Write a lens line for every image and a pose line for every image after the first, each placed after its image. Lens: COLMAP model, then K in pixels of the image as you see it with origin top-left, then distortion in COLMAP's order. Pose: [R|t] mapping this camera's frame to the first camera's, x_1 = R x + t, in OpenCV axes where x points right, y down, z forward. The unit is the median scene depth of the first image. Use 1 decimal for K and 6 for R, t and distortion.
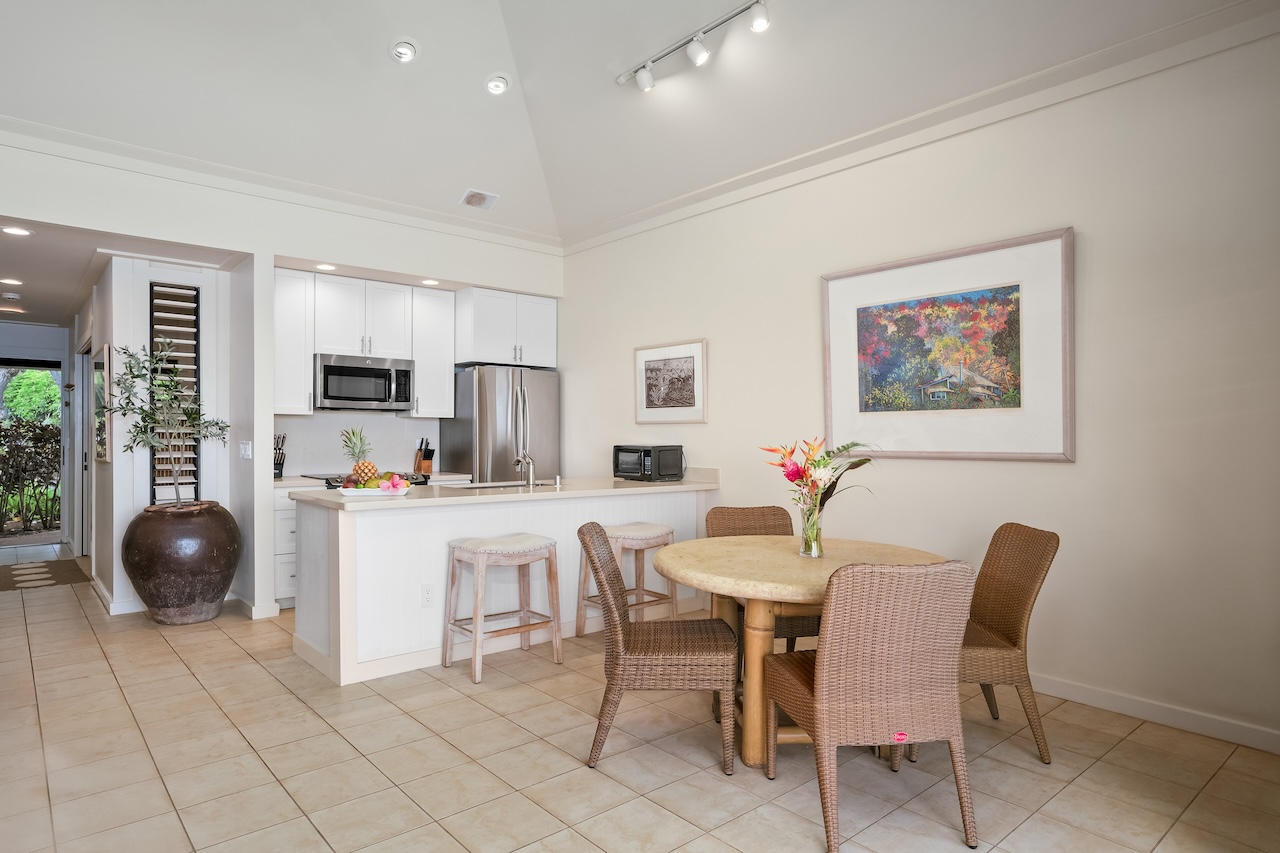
lens RADIAL K [[737.1, 0, 635.1], [0, 737.1, 443.6], [0, 0, 1]] dist [-0.031328, 0.035530]
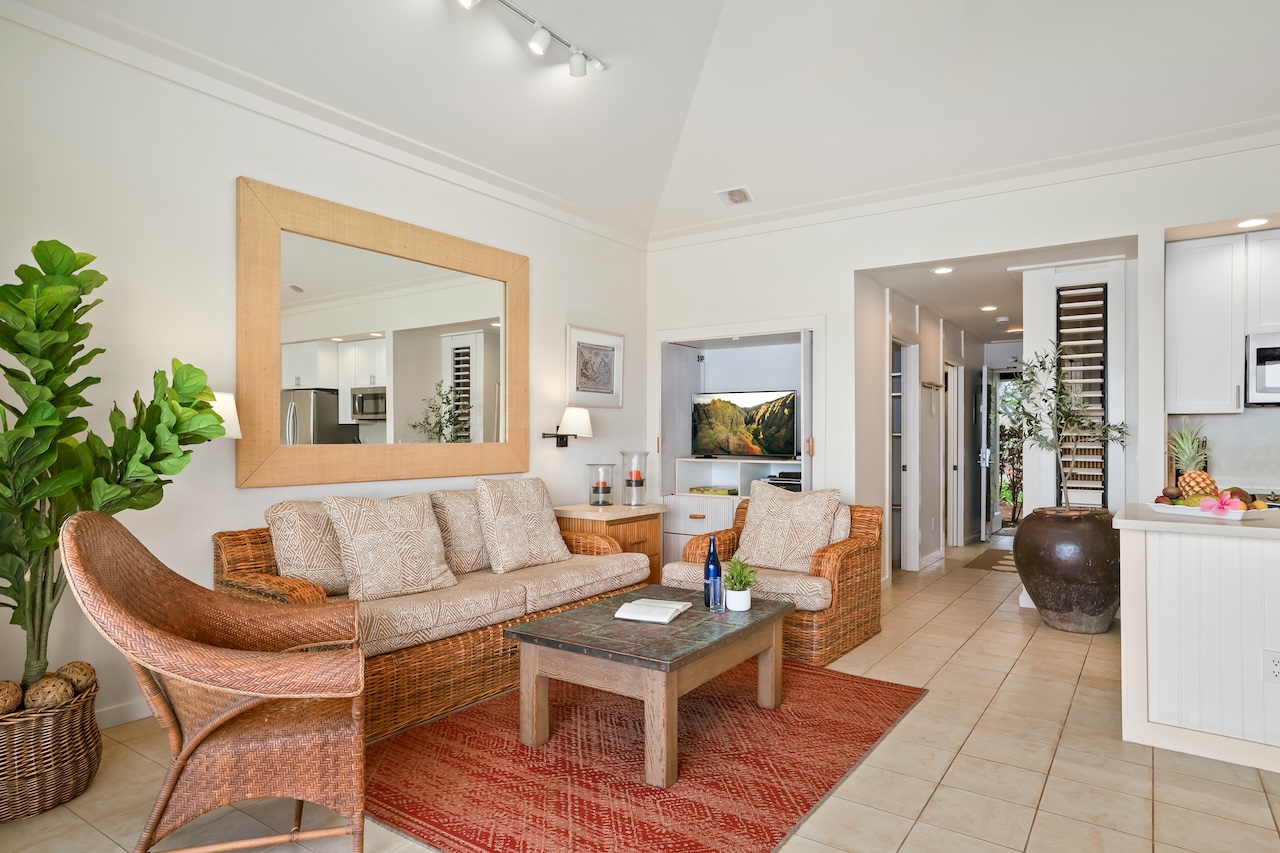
lens RADIAL K [[754.6, 0, 630.7], [0, 754.6, 437.4], [0, 0, 1]] dist [-0.032766, 0.049687]
pose [[0.238347, -0.000499, -0.971180, 0.211553], [-0.014361, 0.999889, -0.004038, -0.000342], [0.971074, 0.014909, 0.238313, 0.179238]]
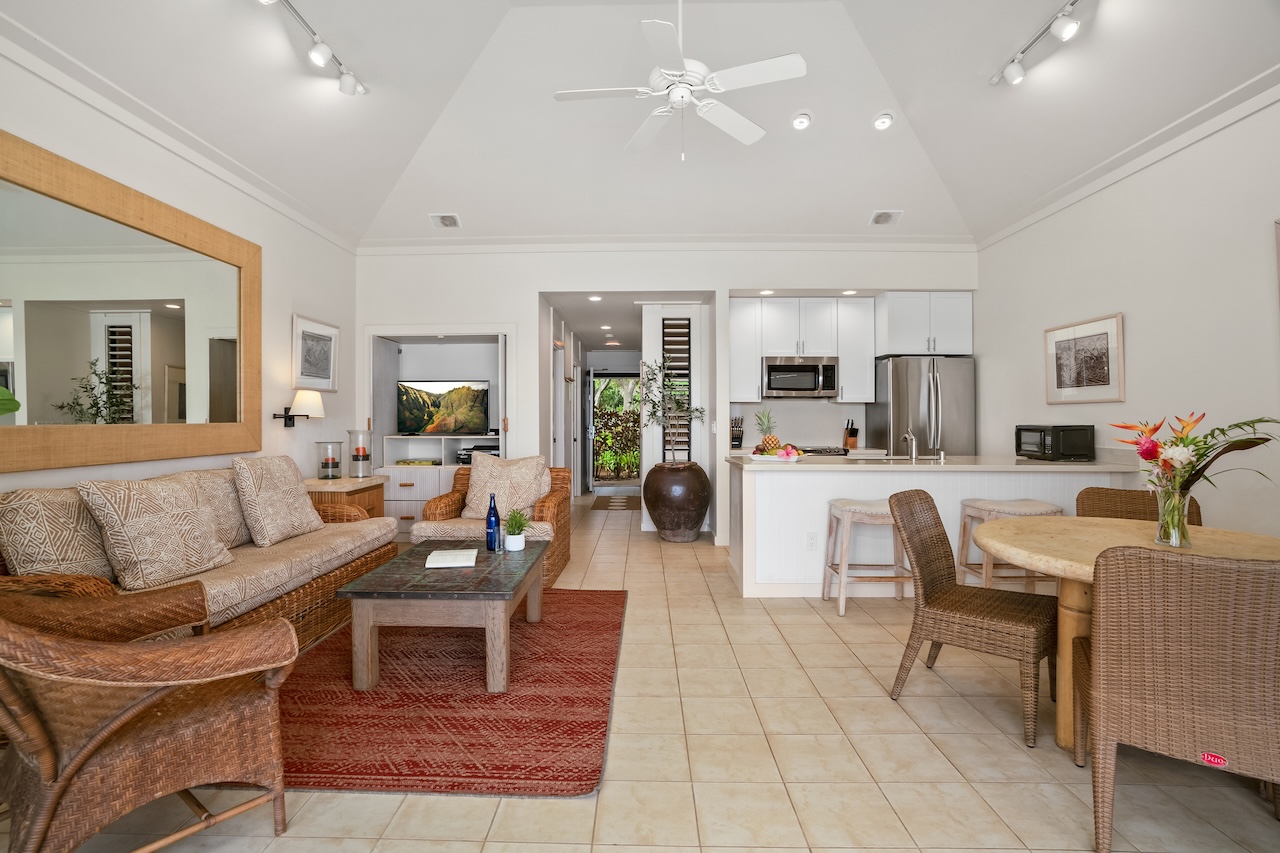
lens RADIAL K [[602.7, 0, 629.6], [0, 602.7, 425.0], [0, 0, 1]] dist [-0.058115, 0.029082]
pose [[0.739443, 0.002398, -0.673215, 0.142021], [-0.004899, 0.999986, -0.001818, 0.006852], [0.673202, 0.004642, 0.739444, 0.015509]]
